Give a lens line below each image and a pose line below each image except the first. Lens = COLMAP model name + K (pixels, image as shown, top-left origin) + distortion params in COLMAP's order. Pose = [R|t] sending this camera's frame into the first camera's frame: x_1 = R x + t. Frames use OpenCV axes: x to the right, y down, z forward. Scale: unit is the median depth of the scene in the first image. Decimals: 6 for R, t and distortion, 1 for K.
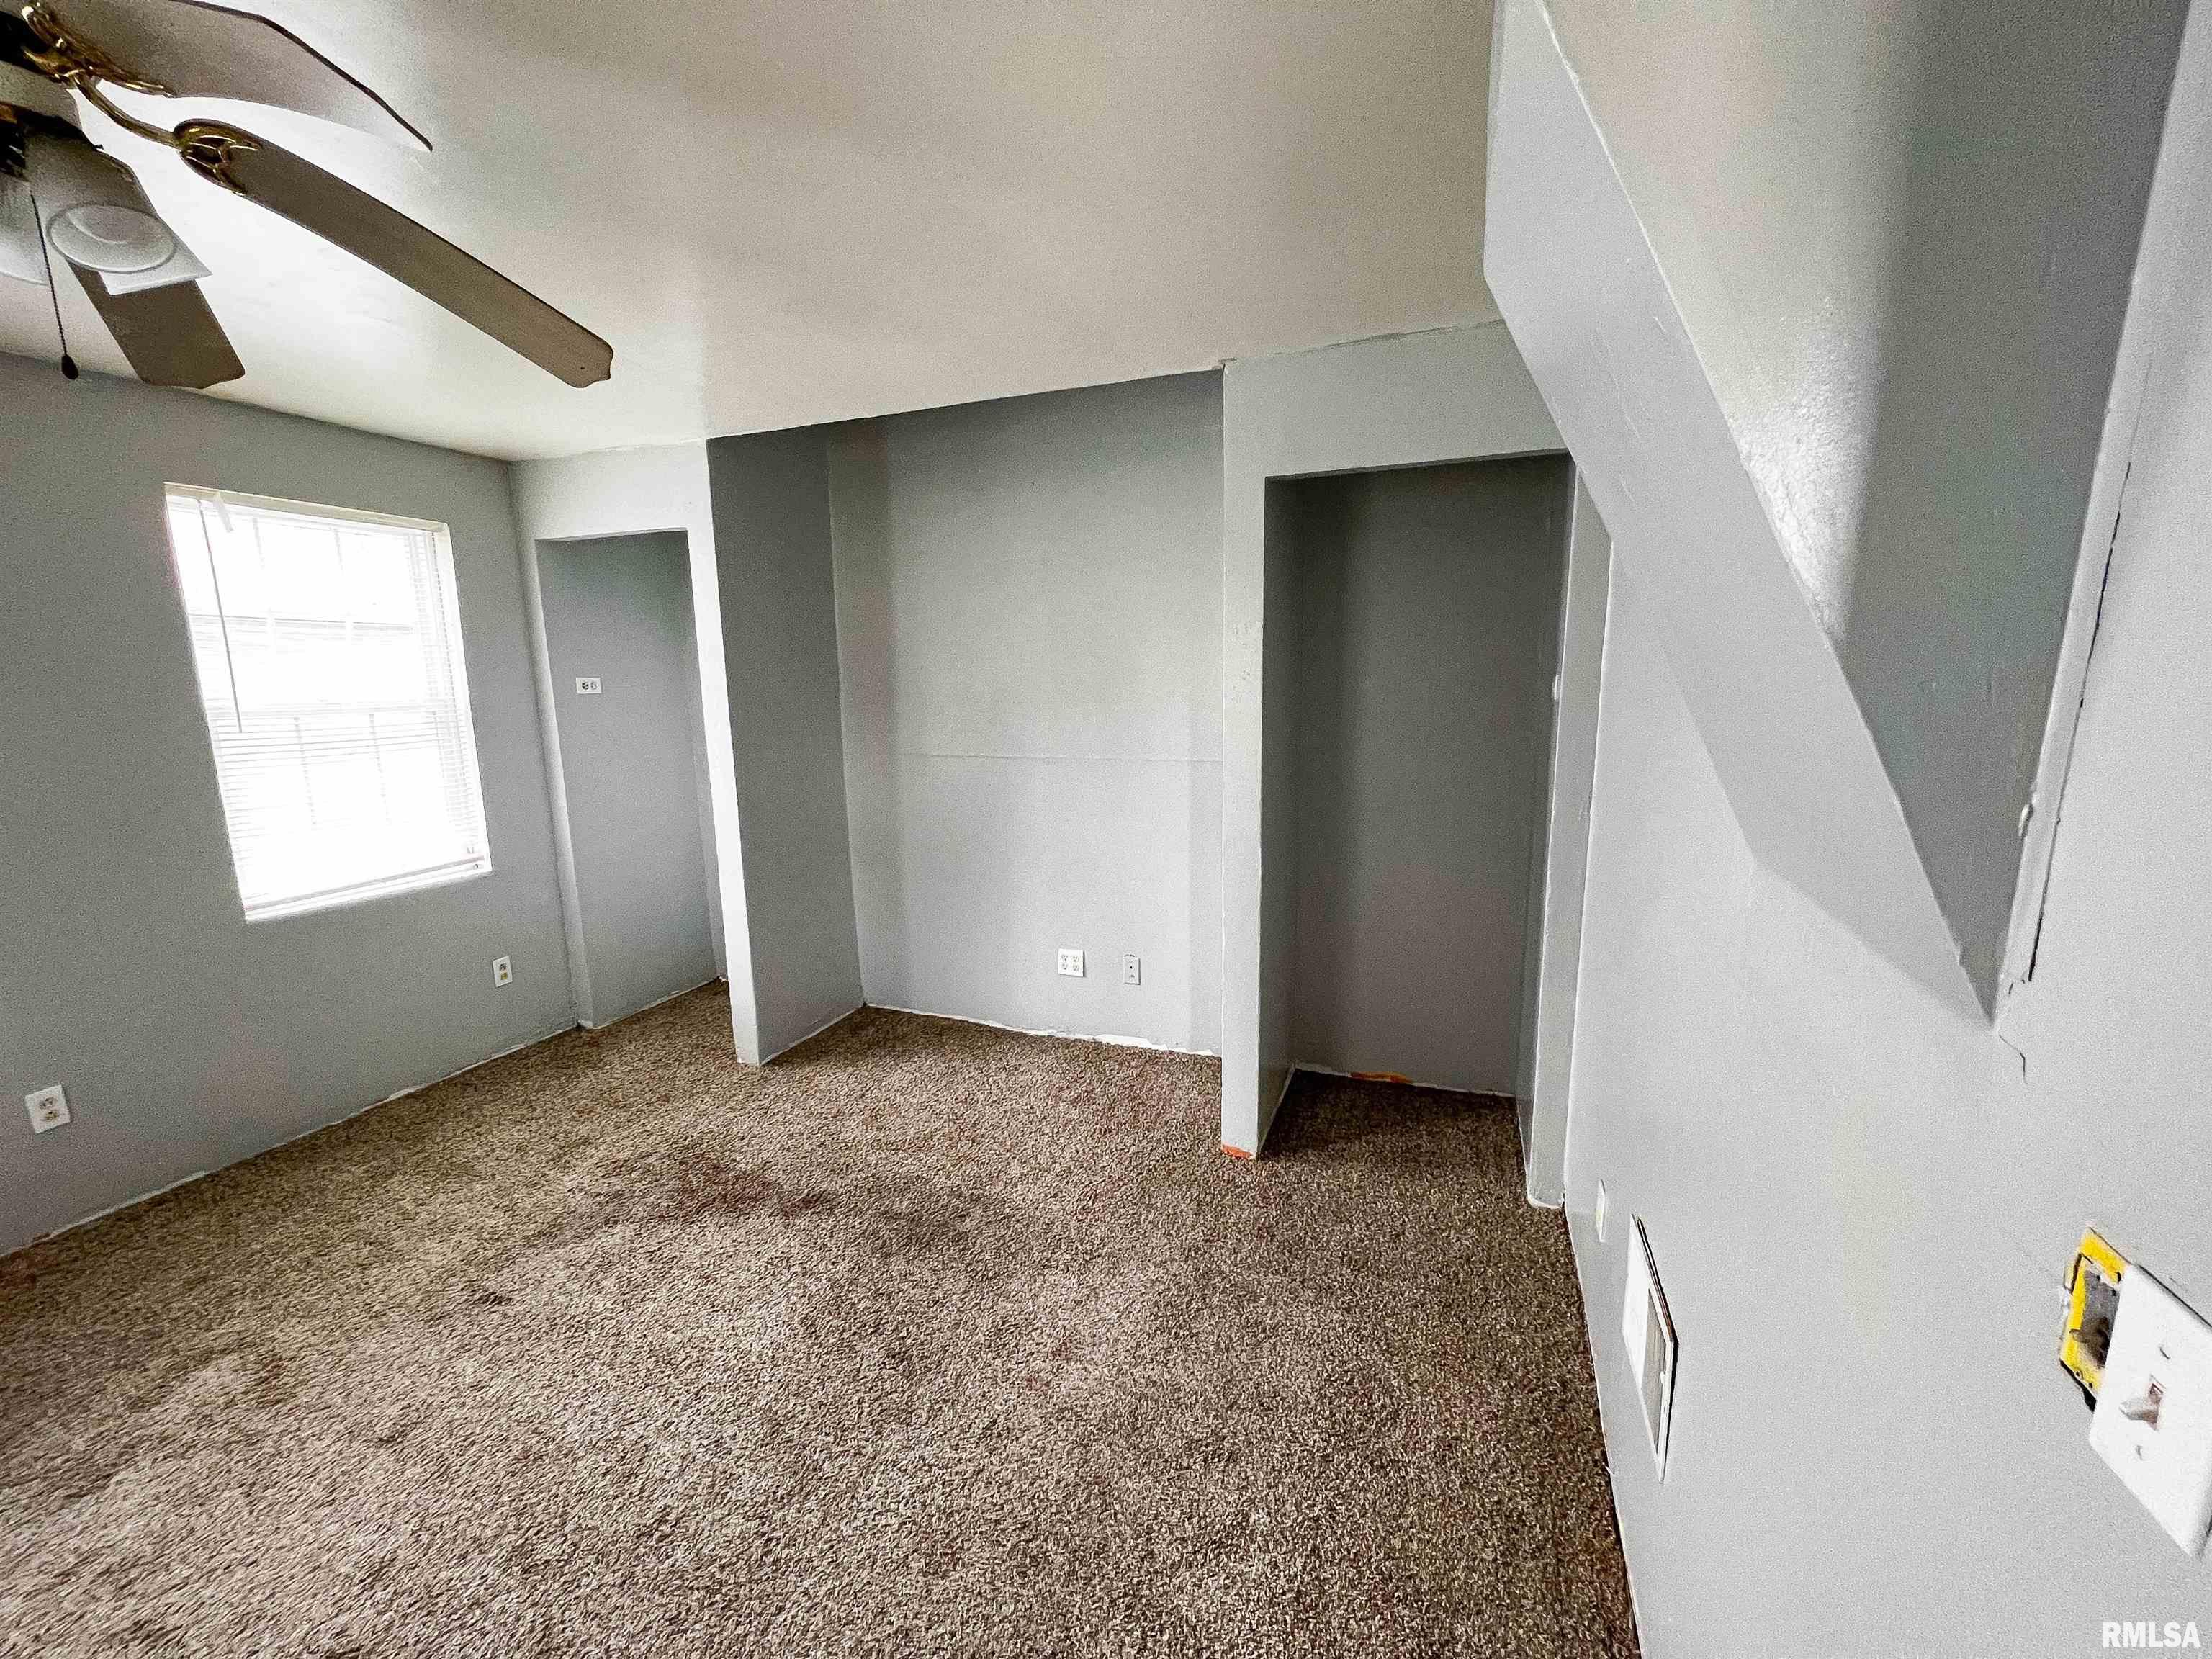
lens RADIAL K [[885.8, 0, 1111.5], [0, 885.8, 831.9], [0, 0, 1]] dist [-0.001481, 0.000539]
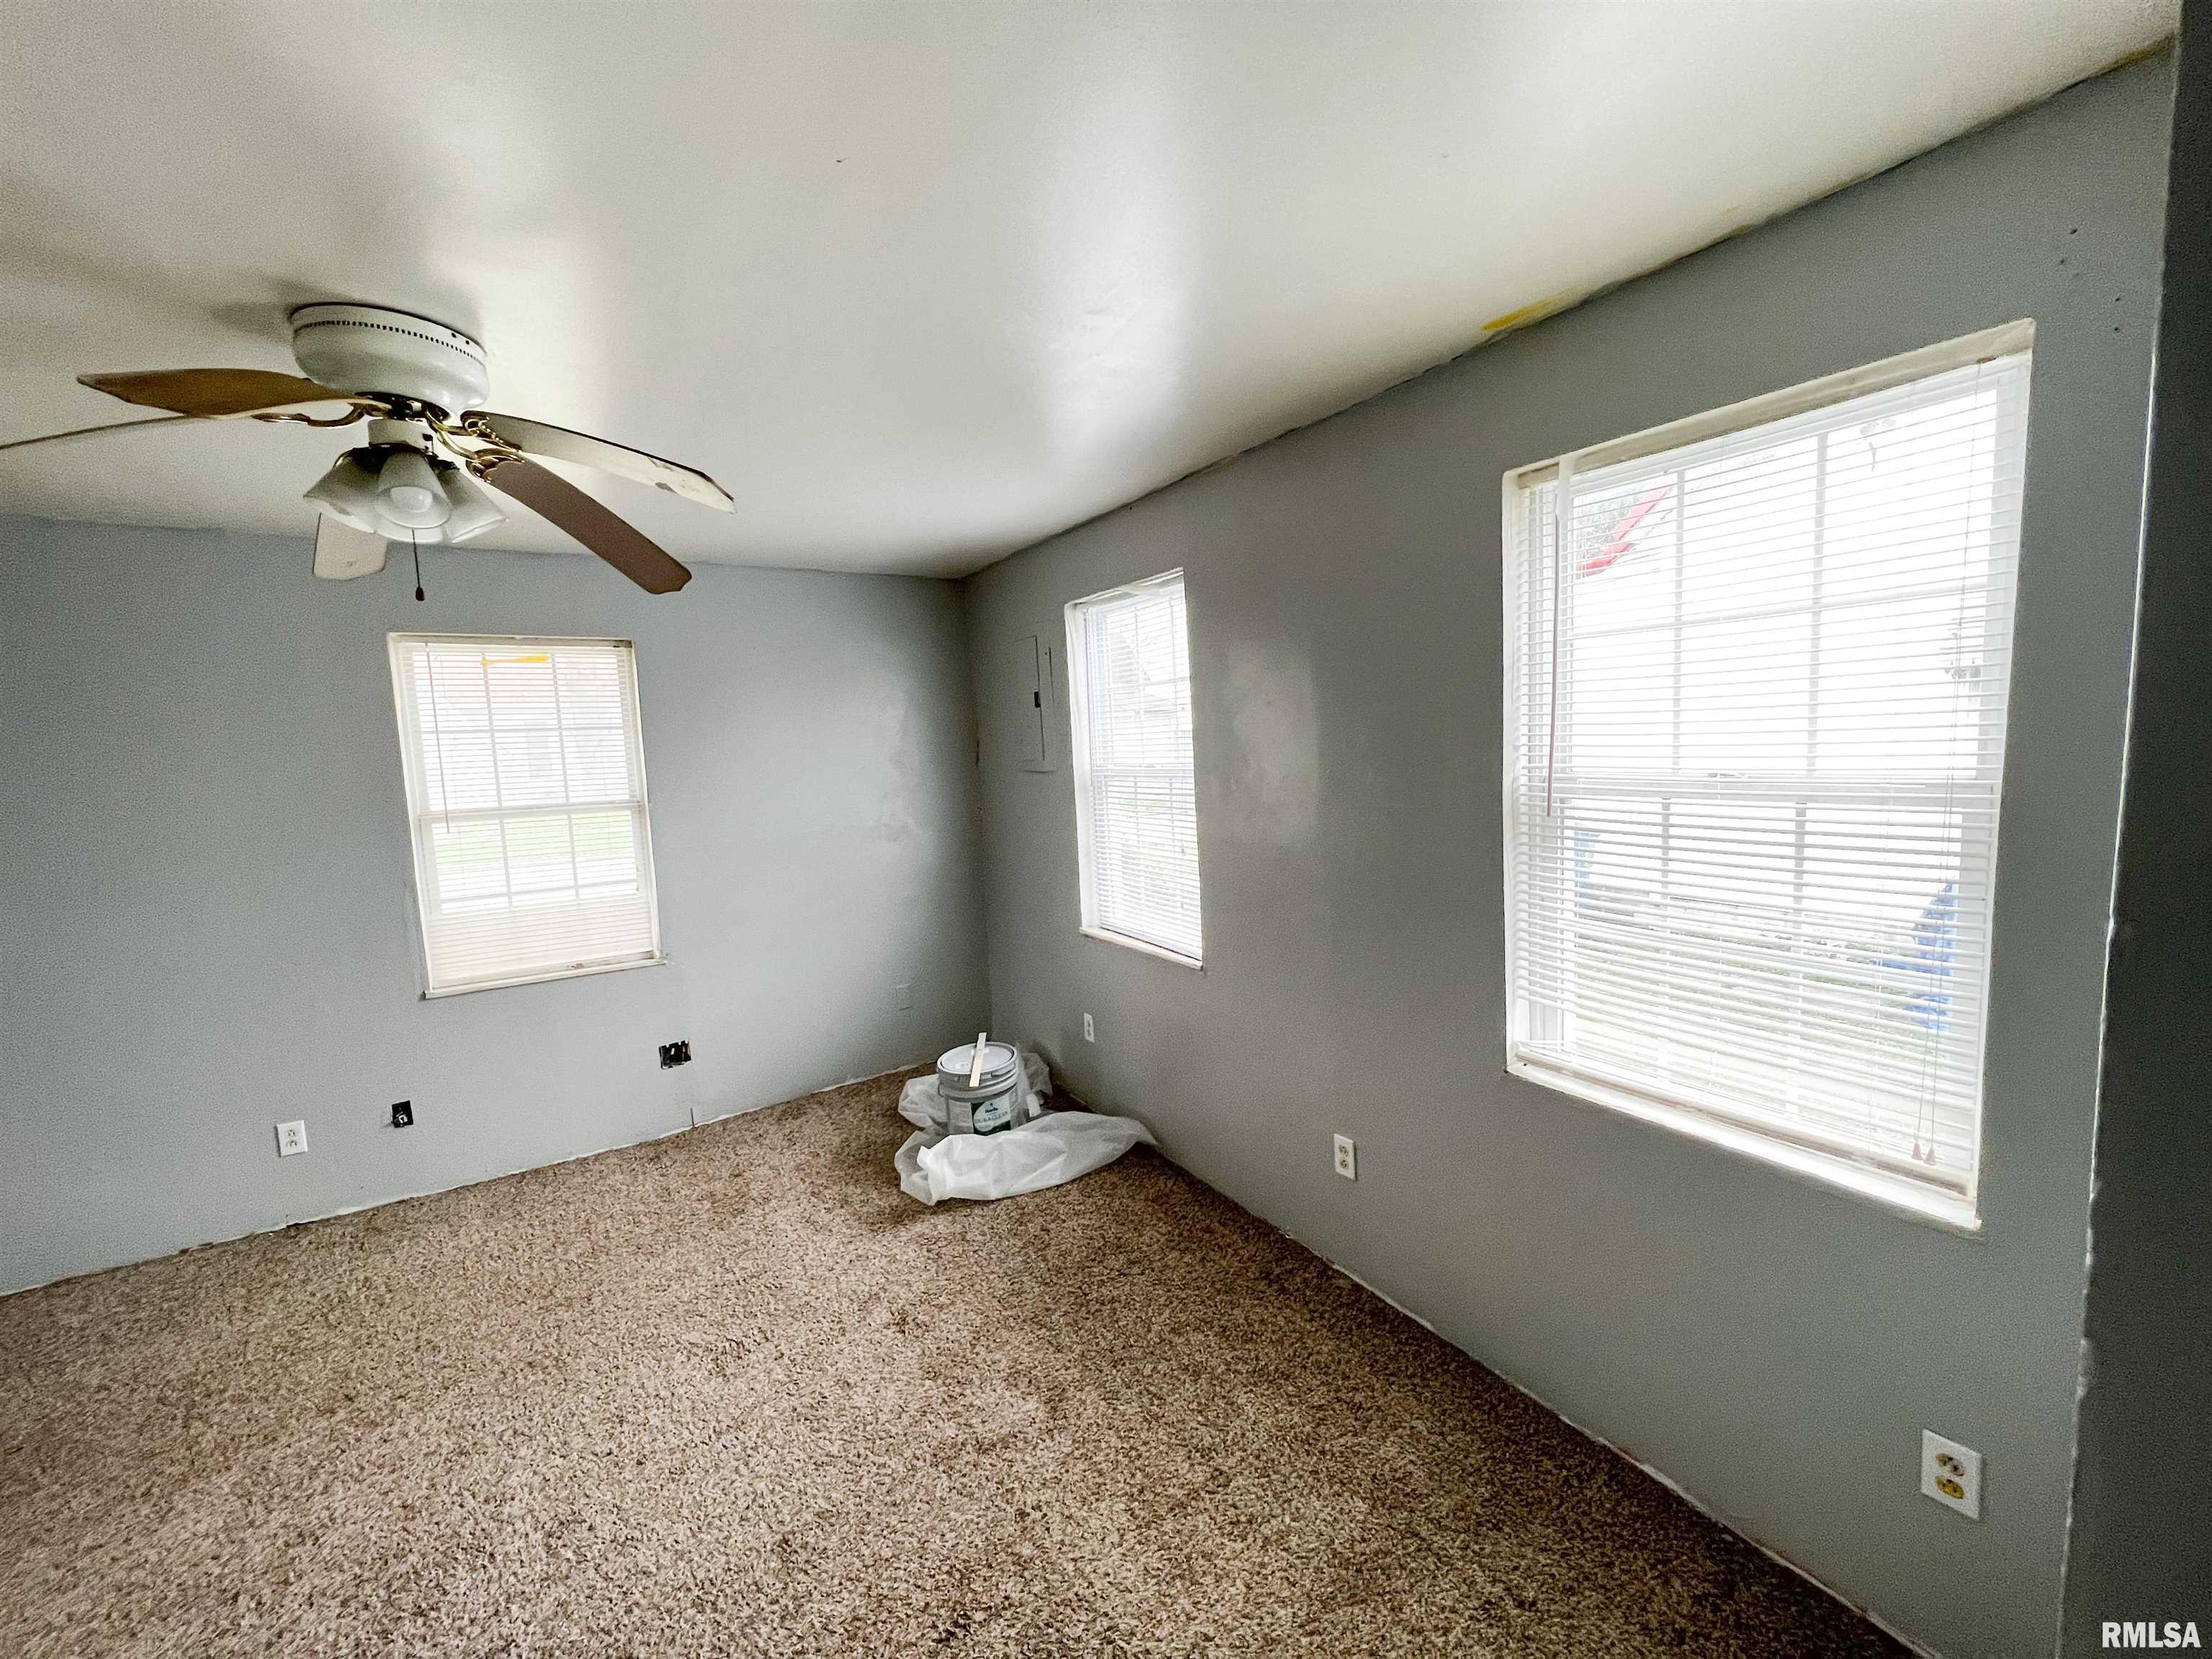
lens RADIAL K [[886.7, 0, 1105.1], [0, 886.7, 828.6], [0, 0, 1]] dist [0.000657, 0.000074]
pose [[-0.609090, 0.118514, -0.784197, -0.252704], [-0.094595, 0.970858, 0.220197, -0.233508], [0.787440, 0.208301, -0.580129, 1.194354]]
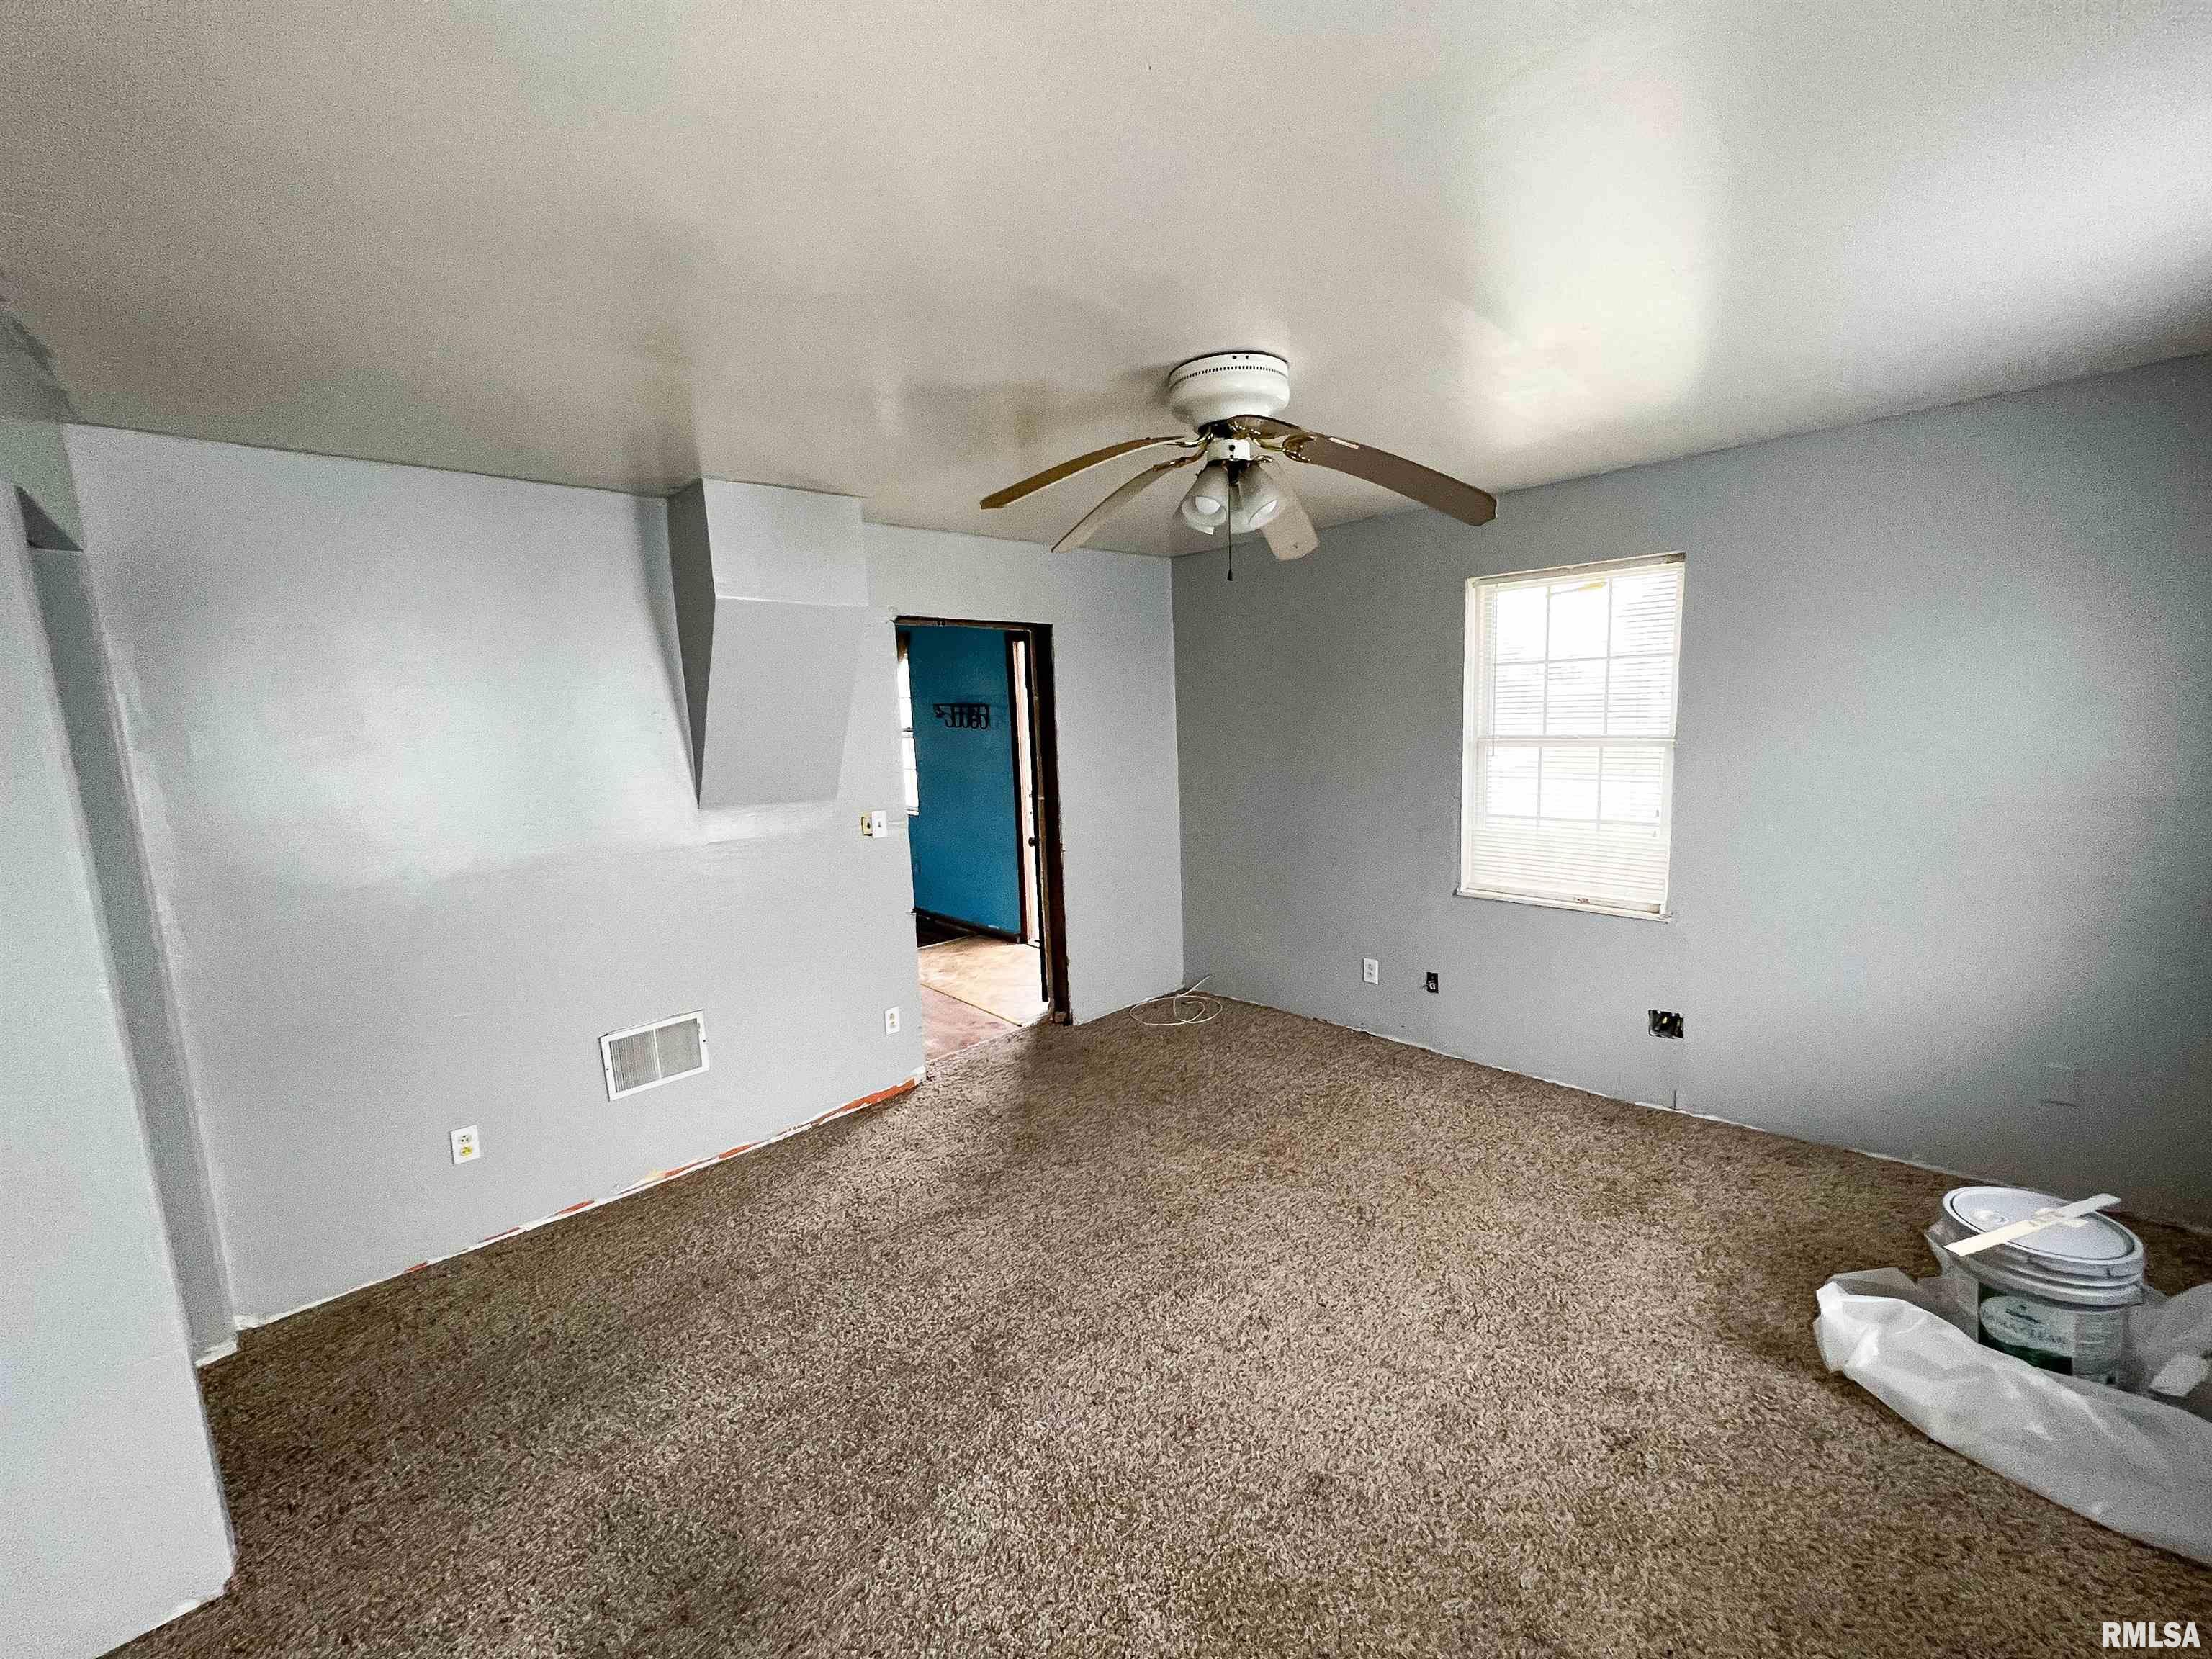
lens RADIAL K [[888.7, 0, 1110.3], [0, 888.7, 831.0], [0, 0, 1]] dist [0.001728, 0.000346]
pose [[-0.902978, -0.009562, 0.429581, -0.728636], [0.129724, 0.947036, 0.293759, -0.242336], [-0.409637, 0.320985, -0.853912, 1.223846]]
